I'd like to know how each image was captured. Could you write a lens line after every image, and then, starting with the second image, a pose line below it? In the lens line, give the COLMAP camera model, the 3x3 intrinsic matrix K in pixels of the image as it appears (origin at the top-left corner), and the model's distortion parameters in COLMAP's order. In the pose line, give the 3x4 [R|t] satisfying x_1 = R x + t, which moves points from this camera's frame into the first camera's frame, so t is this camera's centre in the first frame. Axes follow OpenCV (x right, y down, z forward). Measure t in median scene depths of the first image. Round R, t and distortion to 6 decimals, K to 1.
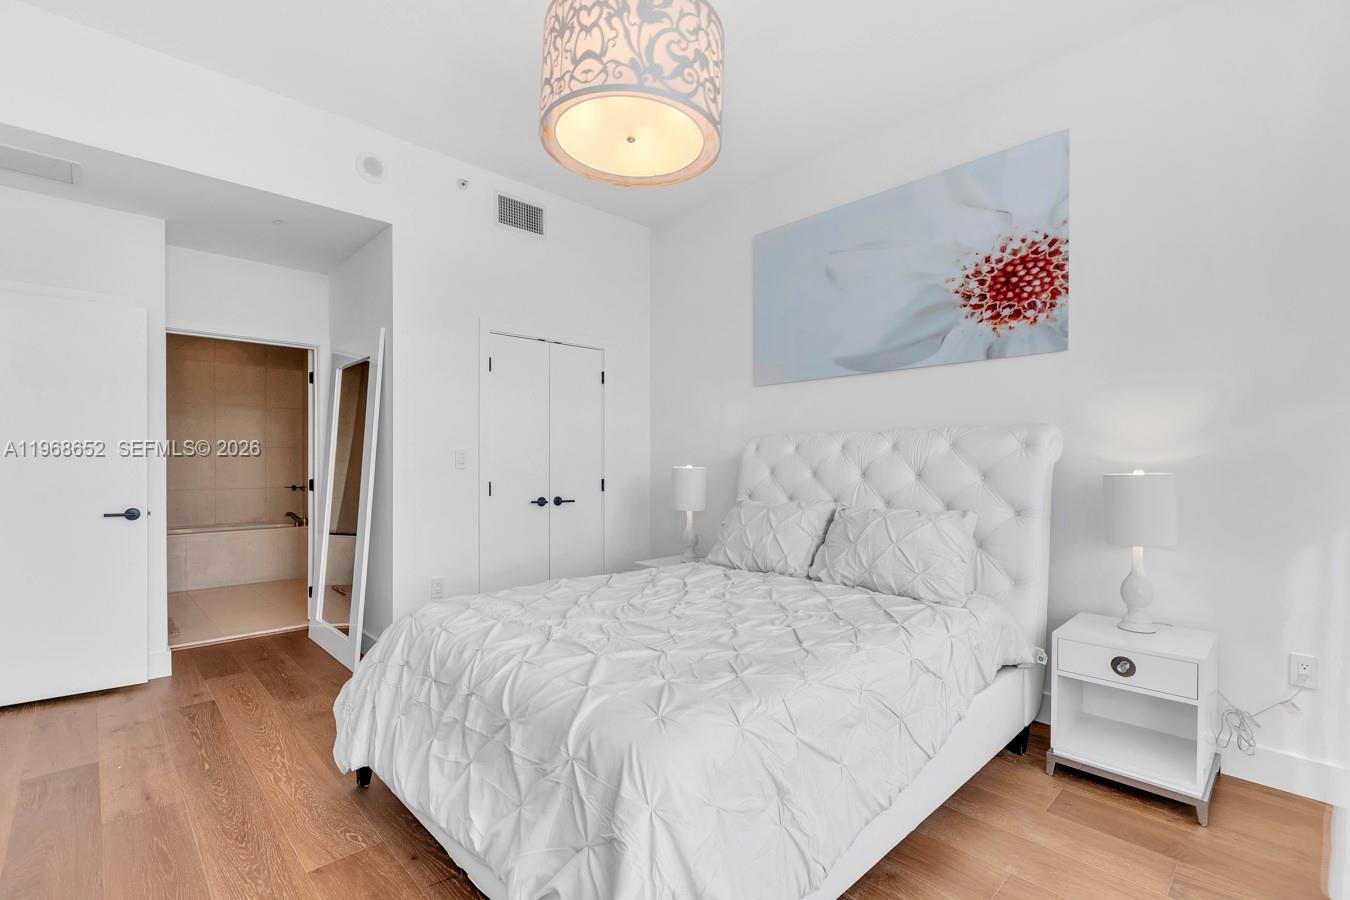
lens RADIAL K [[611.3, 0, 676.4], [0, 611.3, 468.8], [0, 0, 1]] dist [-0.000560, -0.000141]
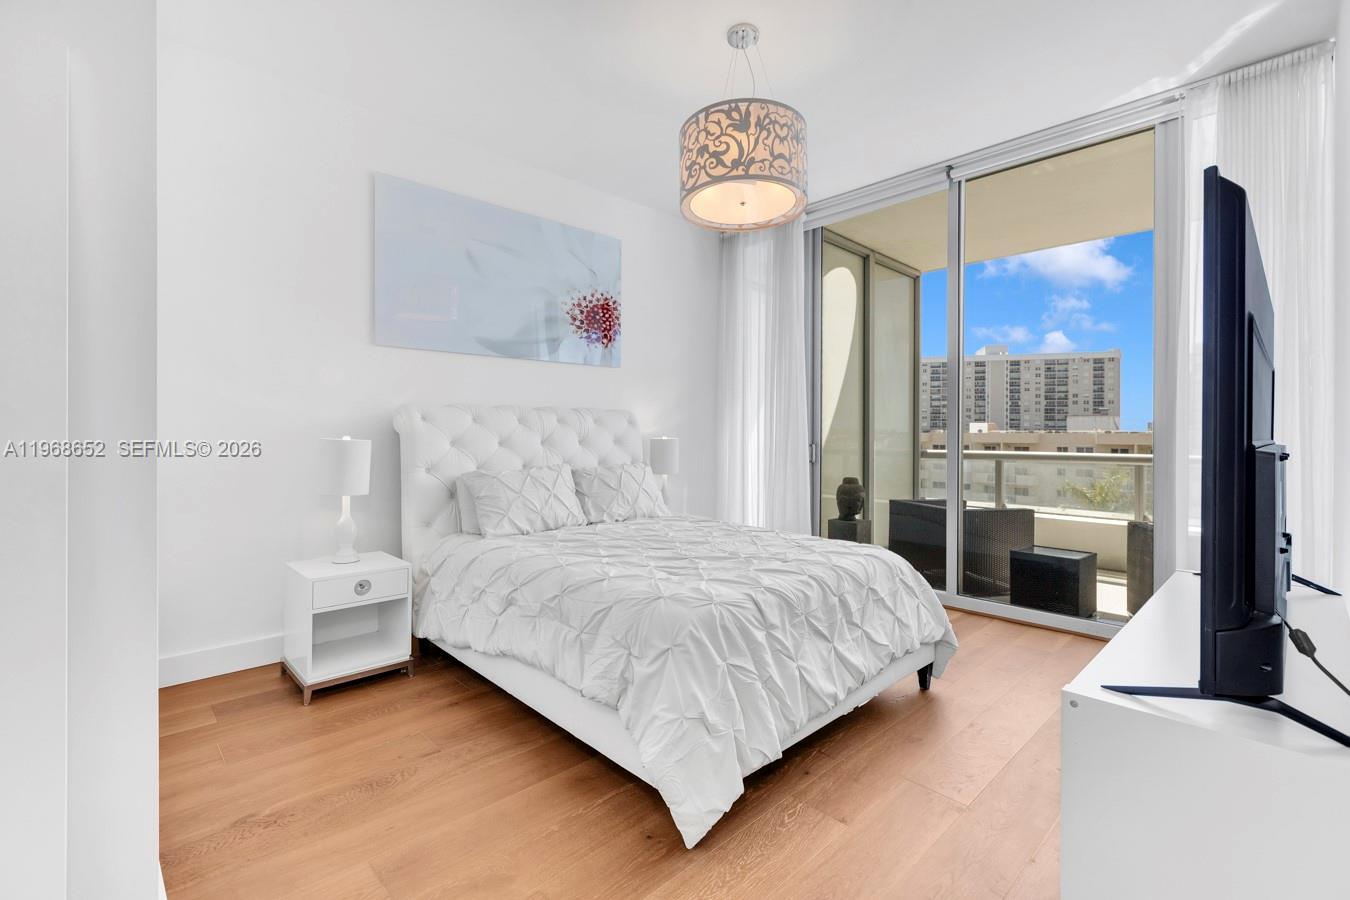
lens RADIAL K [[605.3, 0, 675.3], [0, 605.3, 433.5], [0, 0, 1]] dist [-0.000451, -0.000206]
pose [[0.004403, -0.007990, 0.999958, -1.006137], [0.005624, 0.999952, 0.007965, -0.018185], [-0.999974, 0.005589, 0.004447, 0.780864]]
